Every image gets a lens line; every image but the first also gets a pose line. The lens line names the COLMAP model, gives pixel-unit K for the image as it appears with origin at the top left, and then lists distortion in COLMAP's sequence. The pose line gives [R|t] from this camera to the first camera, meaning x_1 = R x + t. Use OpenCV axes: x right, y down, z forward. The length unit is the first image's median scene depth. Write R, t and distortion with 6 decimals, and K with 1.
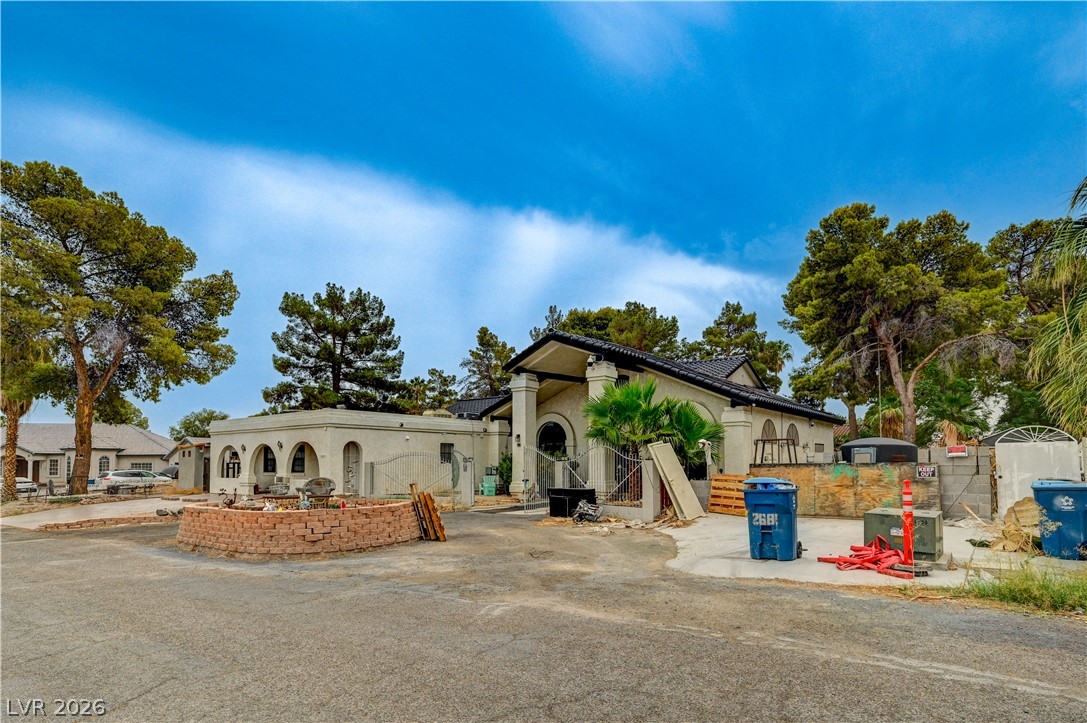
lens RADIAL K [[581.4, 0, 530.2], [0, 581.4, 441.5], [0, 0, 1]] dist [-0.003038, -0.000914]
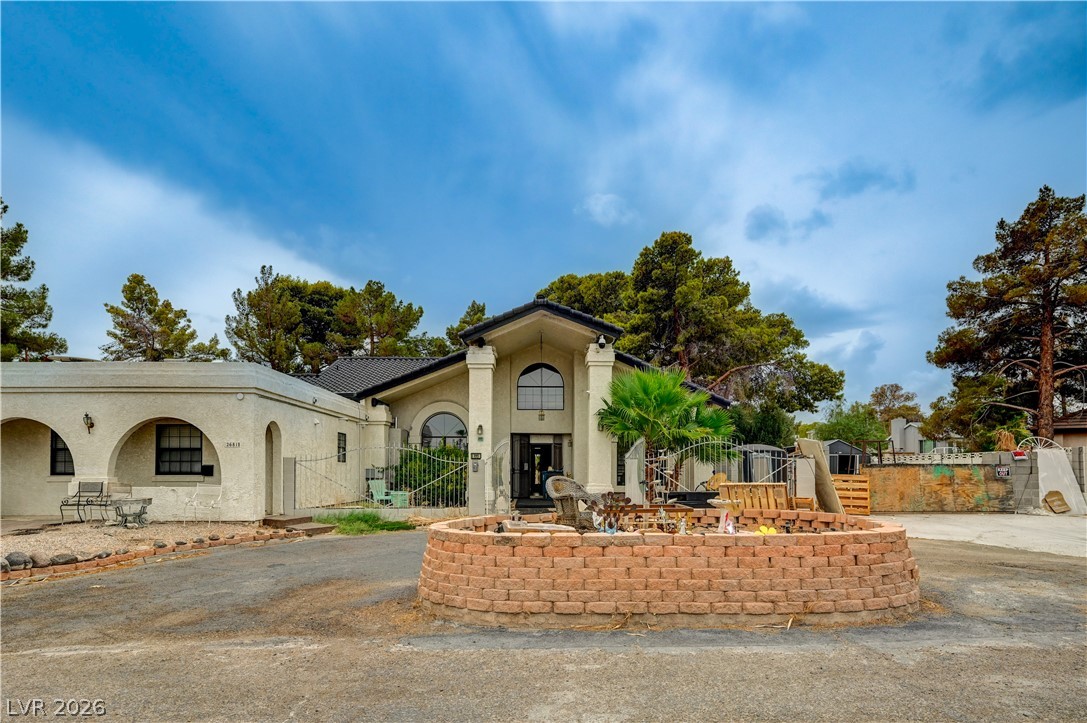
lens RADIAL K [[615.1, 0, 544.7], [0, 615.1, 455.7], [0, 0, 1]] dist [-0.001661, 0.000561]
pose [[0.782430, 0.022323, 0.622339, -0.346307], [-0.028761, 0.999586, 0.000305, 0.018966], [-0.622074, -0.018138, 0.782748, 0.241828]]
